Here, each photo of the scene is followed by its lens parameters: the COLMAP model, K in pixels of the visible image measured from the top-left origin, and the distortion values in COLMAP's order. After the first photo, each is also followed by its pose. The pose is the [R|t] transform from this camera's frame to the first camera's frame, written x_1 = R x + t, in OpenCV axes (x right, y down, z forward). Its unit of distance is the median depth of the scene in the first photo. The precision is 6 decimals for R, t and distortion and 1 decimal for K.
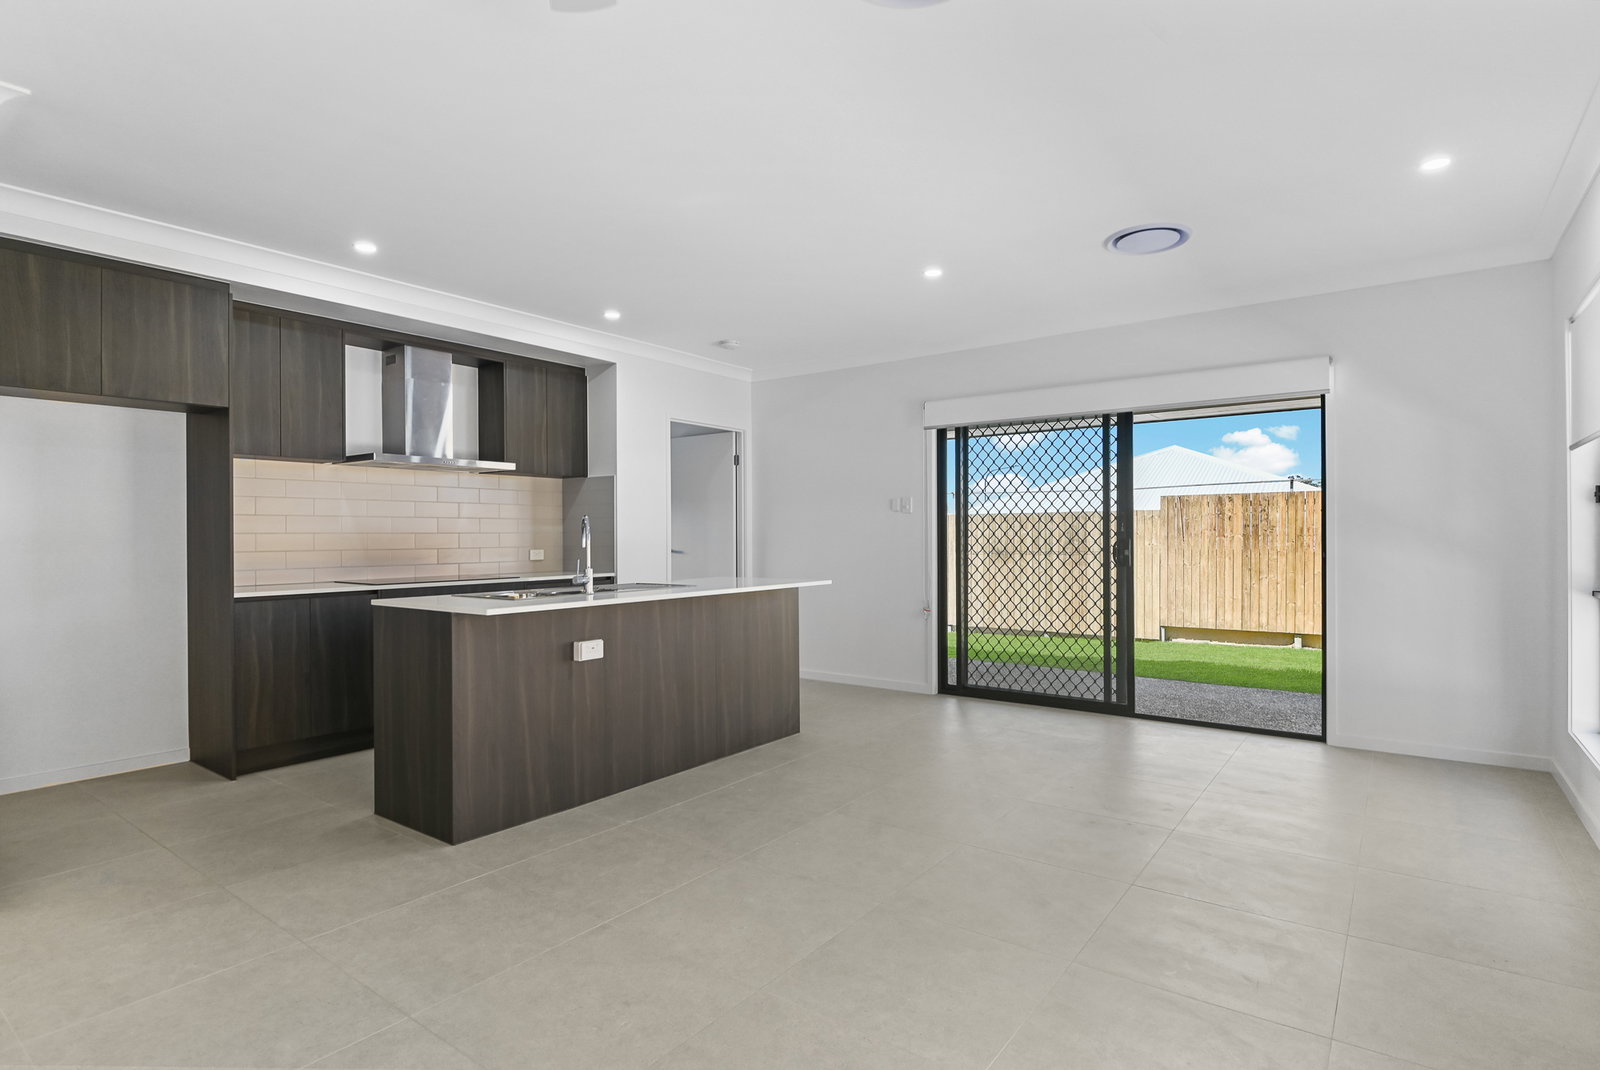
lens RADIAL K [[802.2, 0, 800.0], [0, 802.2, 535.0], [0, 0, 1]] dist [0.035618, -0.043846]
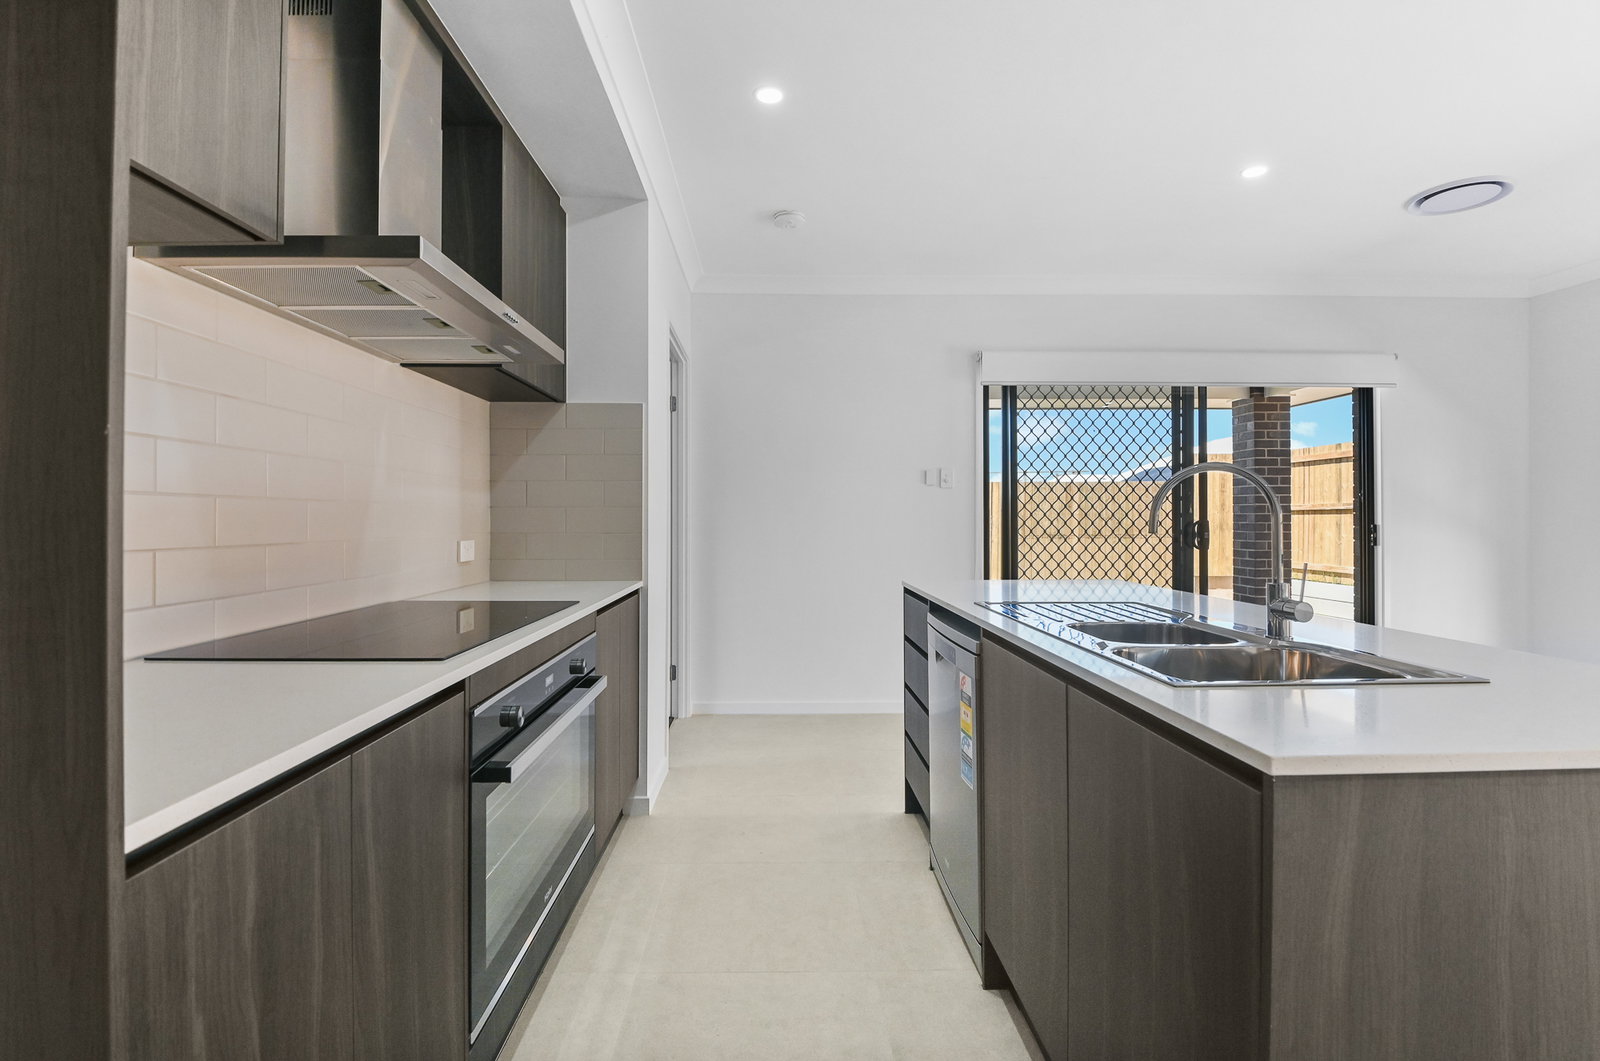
lens RADIAL K [[763.1, 0, 807.1], [0, 763.1, 508.5], [0, 0, 1]] dist [-0.002027, -0.000225]
pose [[0.771710, 0.012193, 0.635858, -0.505932], [-0.007803, 0.999922, -0.009705, 0.001281], [-0.635927, 0.002528, 0.771745, 0.561382]]
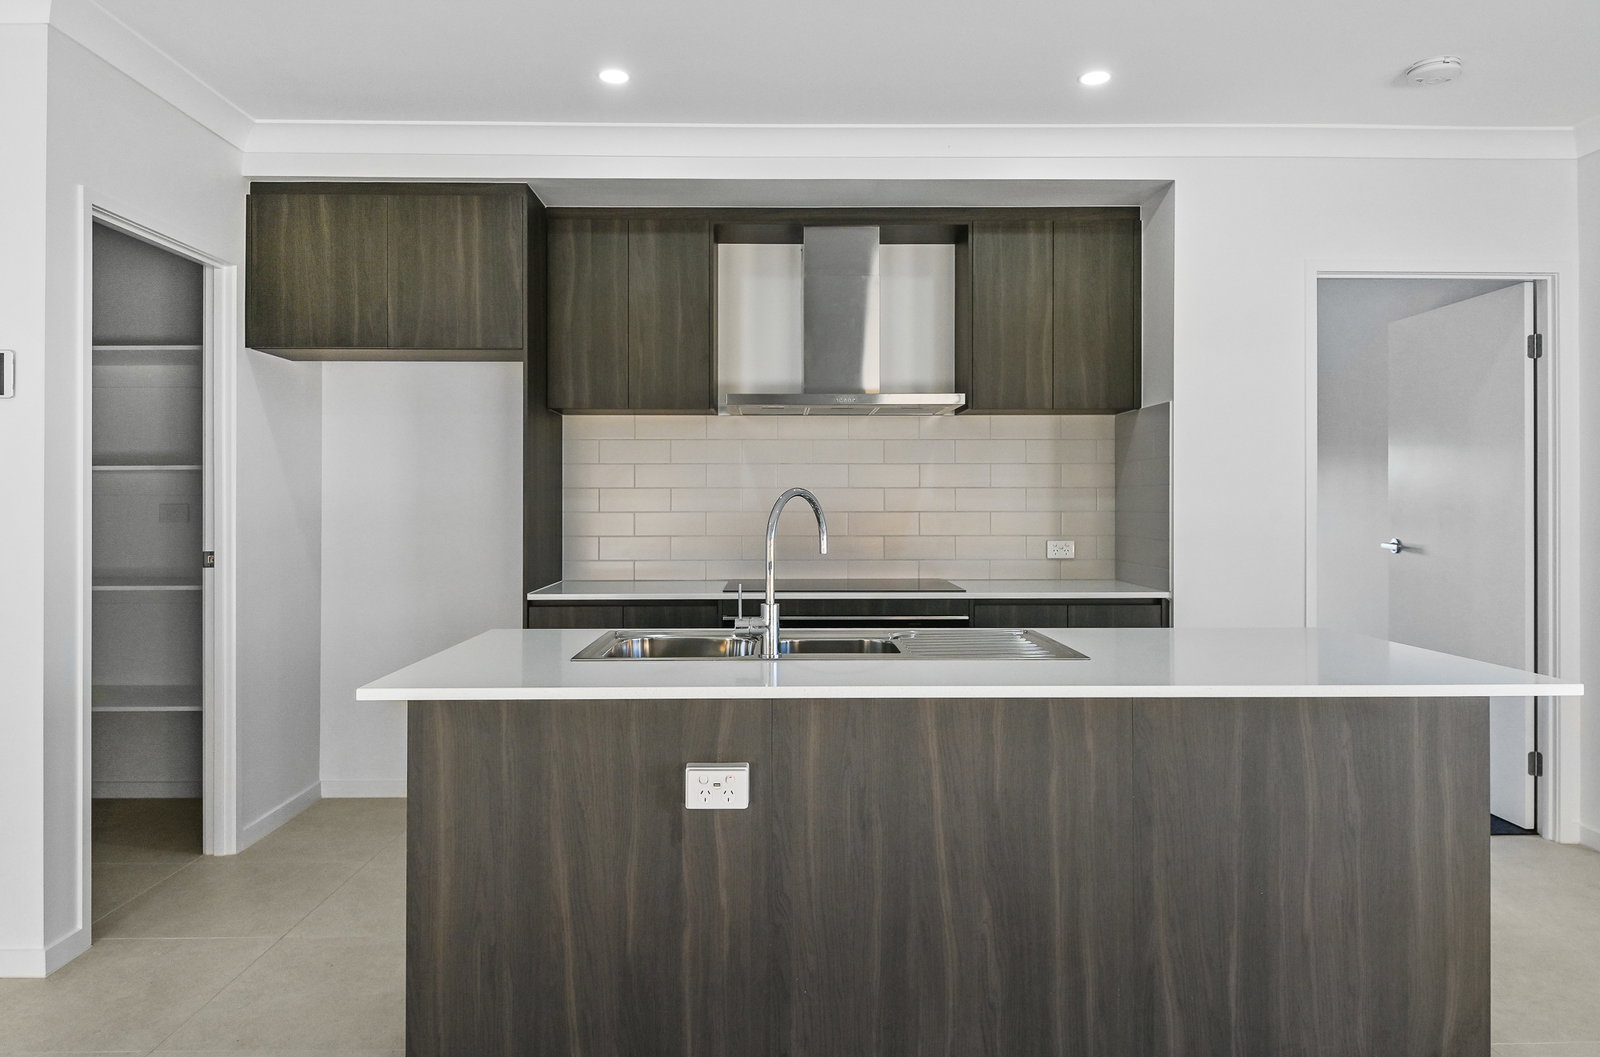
lens RADIAL K [[1003.2, 0, 797.8], [0, 1003.2, 502.3], [0, 0, 1]] dist [0.000197, -0.000657]
pose [[0.611419, 0.003944, -0.791297, 0.137923], [-0.002147, 0.999992, 0.003325, -0.012342], [0.791304, -0.000335, 0.611422, 0.452128]]
